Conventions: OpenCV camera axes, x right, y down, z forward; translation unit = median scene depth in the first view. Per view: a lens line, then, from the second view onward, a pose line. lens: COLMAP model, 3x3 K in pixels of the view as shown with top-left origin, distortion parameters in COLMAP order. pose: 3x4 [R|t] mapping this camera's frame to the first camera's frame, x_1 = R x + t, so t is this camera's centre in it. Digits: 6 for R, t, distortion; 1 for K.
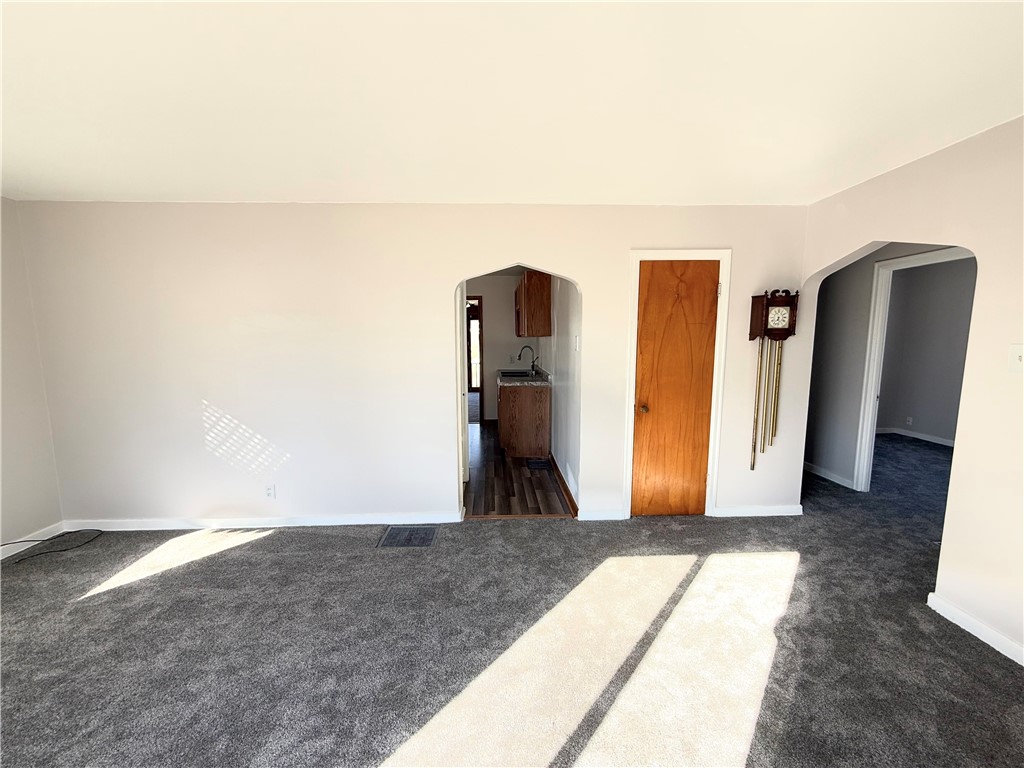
lens RADIAL K [[406.4, 0, 511.7], [0, 406.4, 385.3], [0, 0, 1]] dist [0.001333, 0.000188]
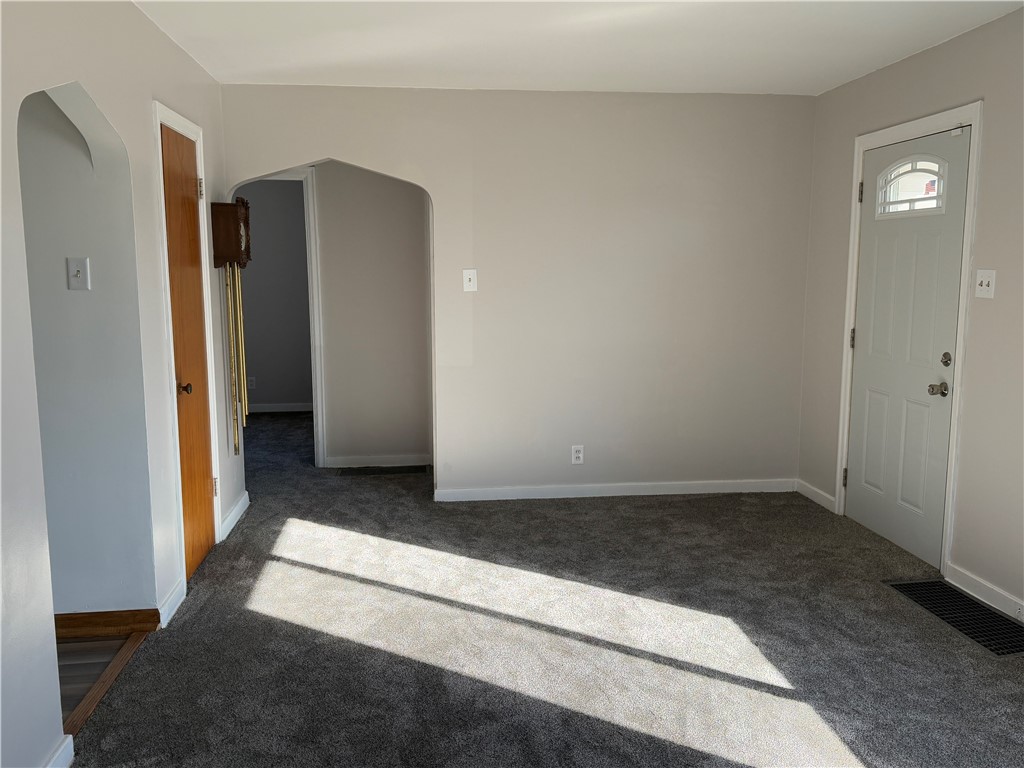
lens RADIAL K [[863.0, 0, 513.0], [0, 863.0, 384.9], [0, 0, 1]] dist [0.001533, 0.000057]
pose [[-0.076780, -0.131423, 0.988349, -1.183892], [0.132627, 0.981119, 0.140765, -0.073805], [-0.988188, 0.141889, -0.057900, 0.802127]]
